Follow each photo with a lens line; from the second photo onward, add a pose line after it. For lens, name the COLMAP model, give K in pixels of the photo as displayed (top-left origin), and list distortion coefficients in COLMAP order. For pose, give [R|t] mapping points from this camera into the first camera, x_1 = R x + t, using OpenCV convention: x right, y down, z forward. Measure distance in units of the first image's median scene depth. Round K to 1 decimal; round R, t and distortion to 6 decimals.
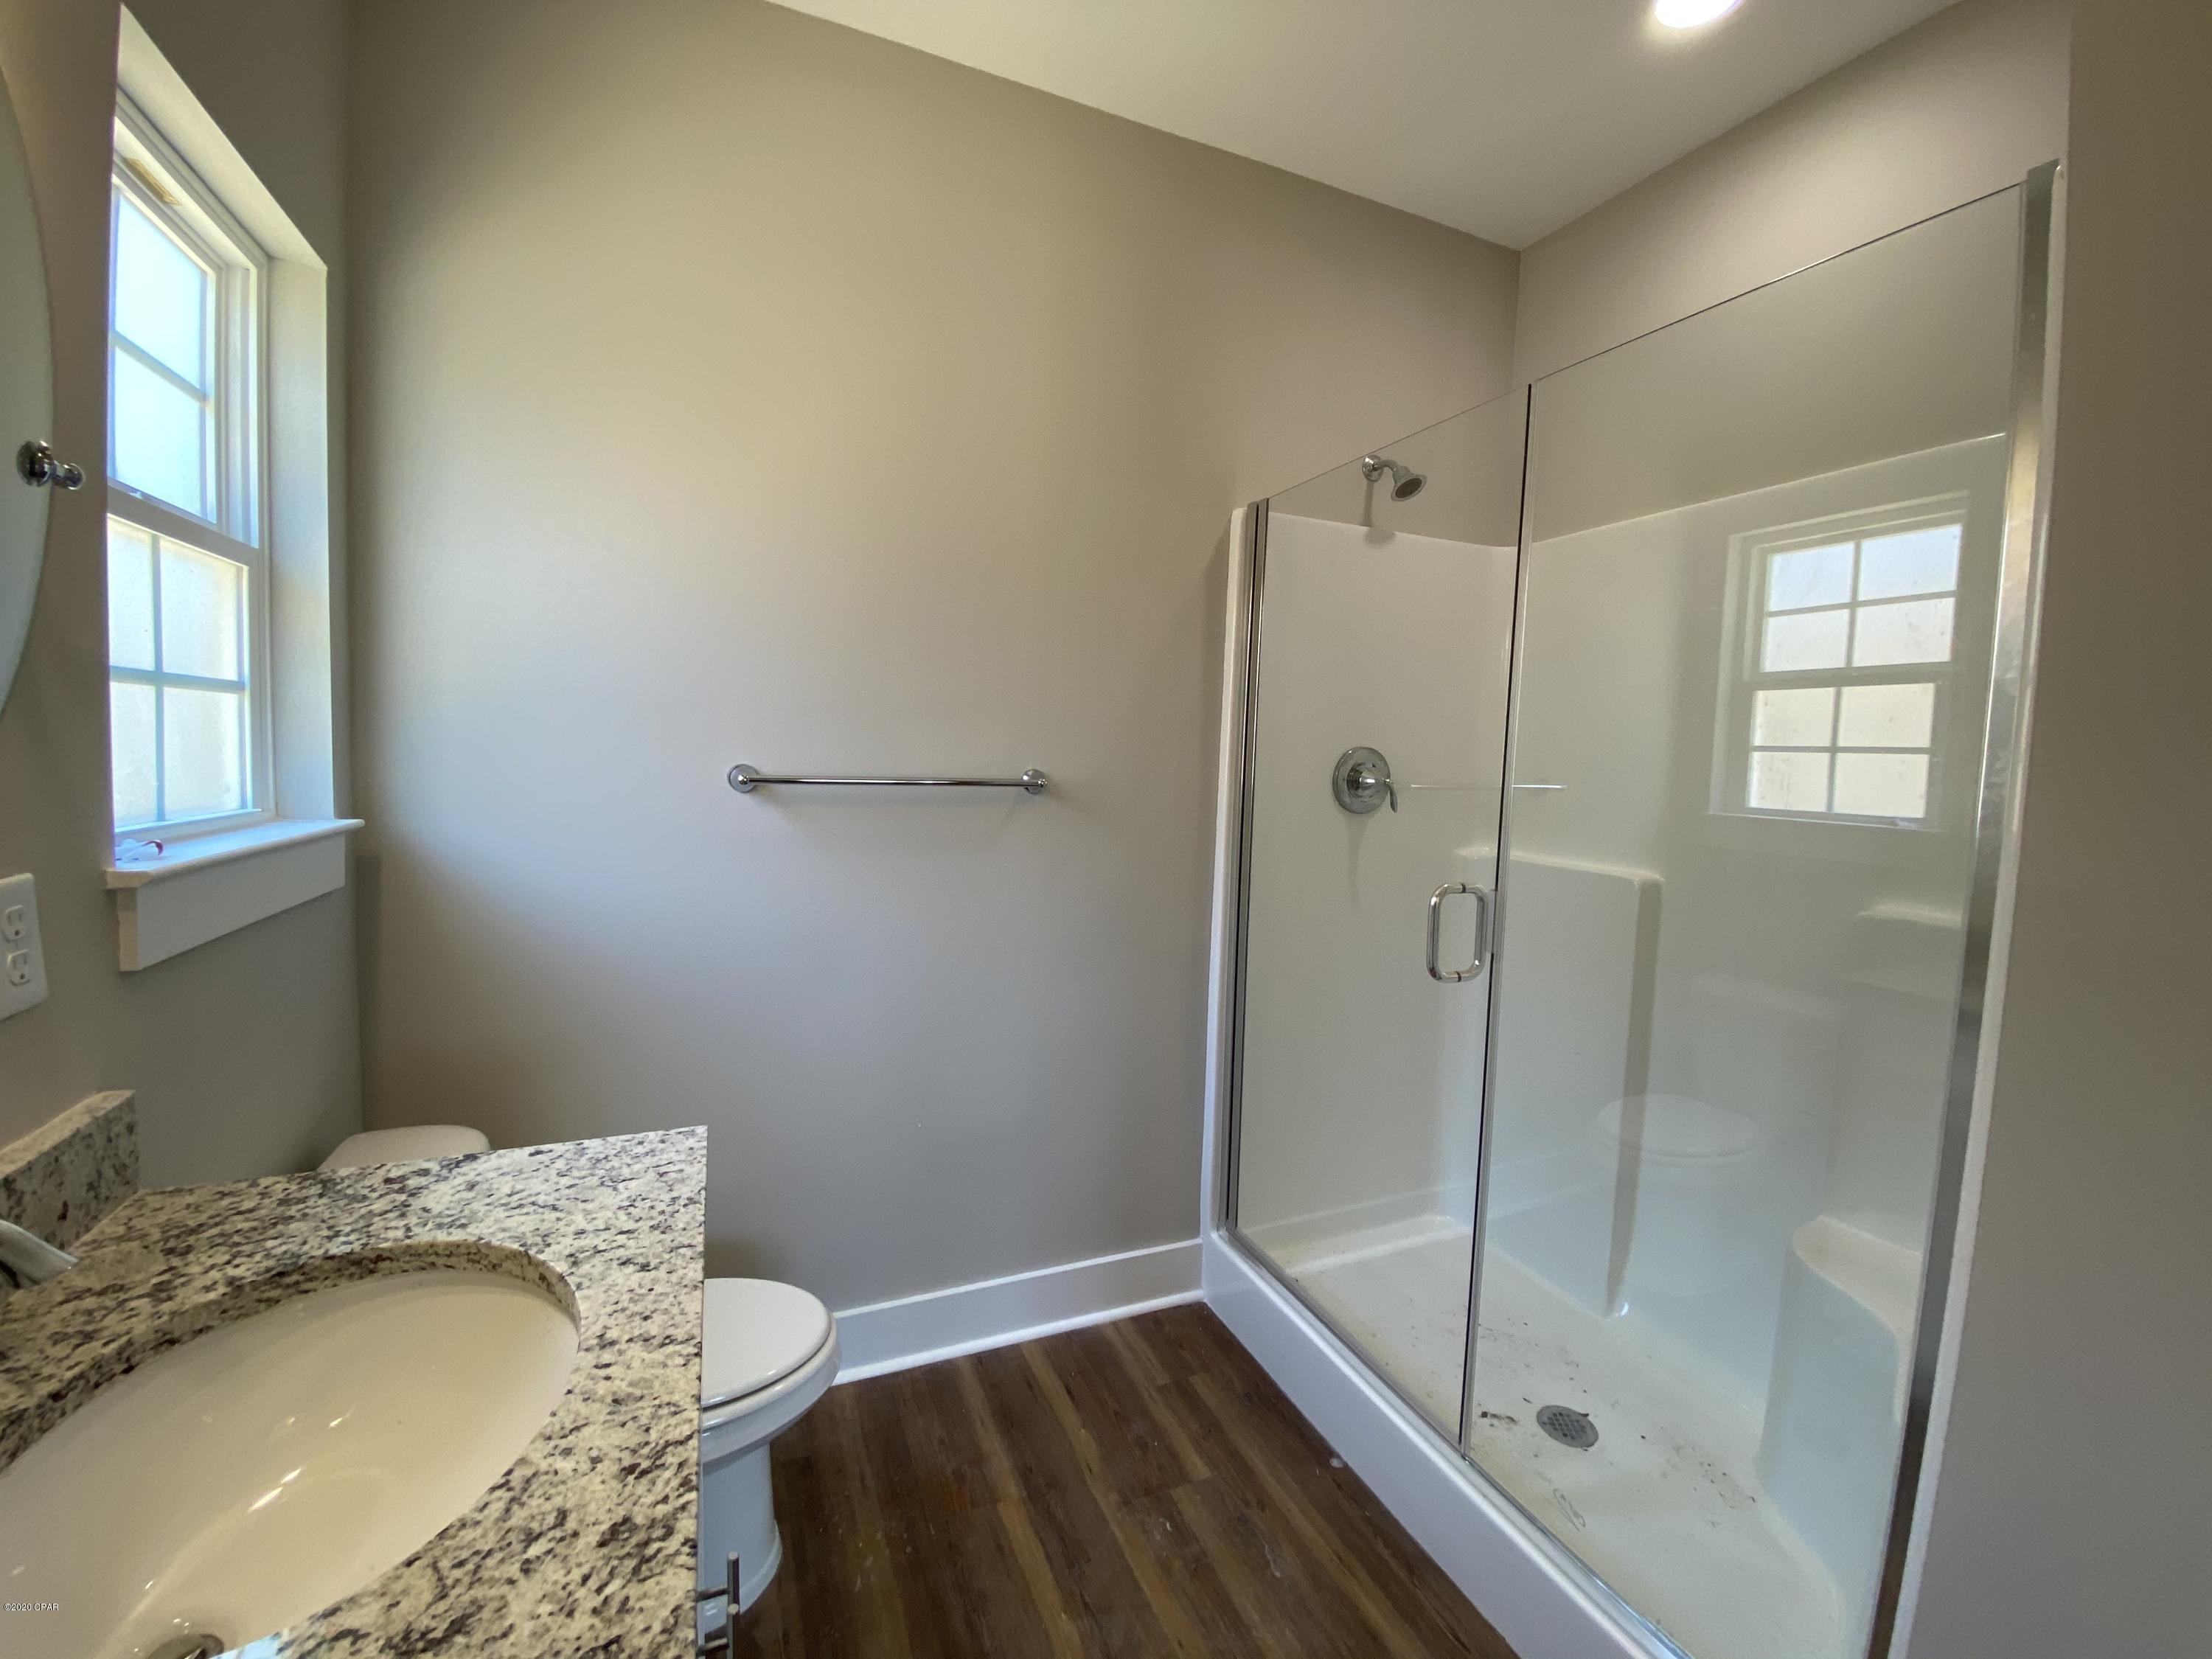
lens RADIAL K [[896.1, 0, 1095.2], [0, 896.1, 819.8], [0, 0, 1]] dist [0.012601, -0.015796]
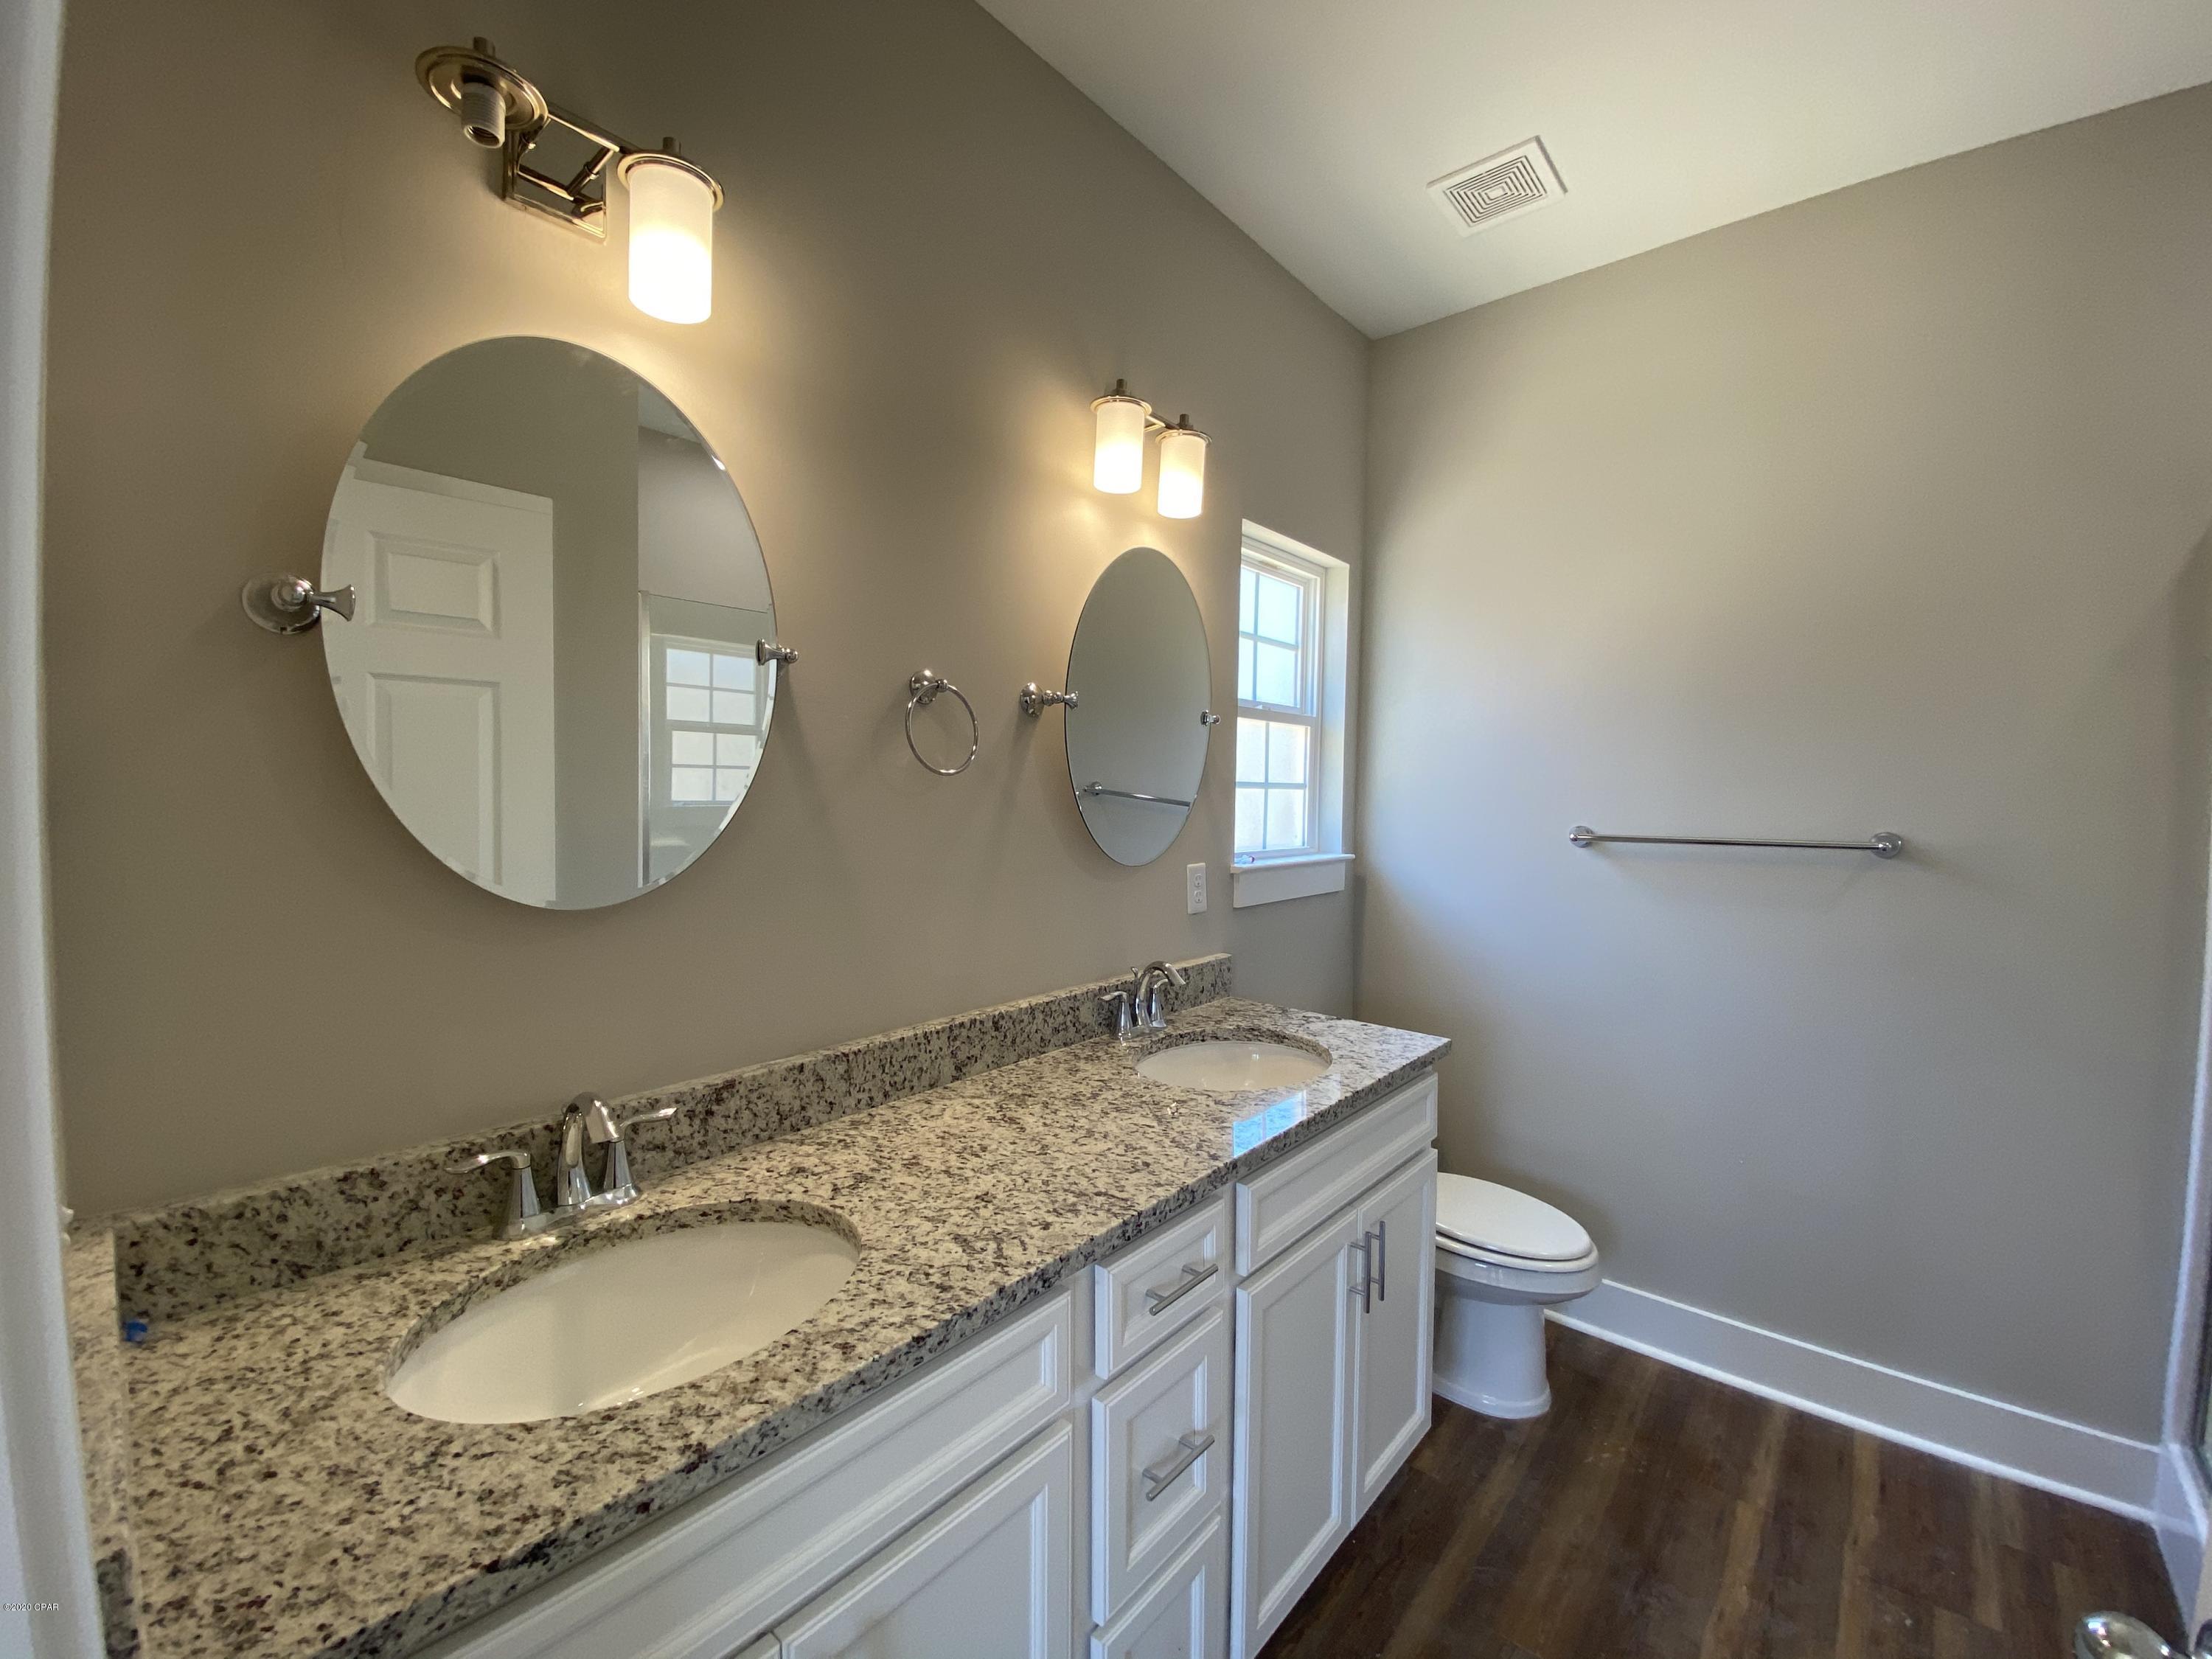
lens RADIAL K [[896.1, 0, 1095.2], [0, 896.1, 819.8], [0, 0, 1]] dist [0.012601, -0.015796]
pose [[0.432956, -0.000257, -0.901415, 0.643722], [-0.063203, 0.997530, -0.030641, 0.019549], [0.899197, 0.070238, 0.431870, -0.285542]]
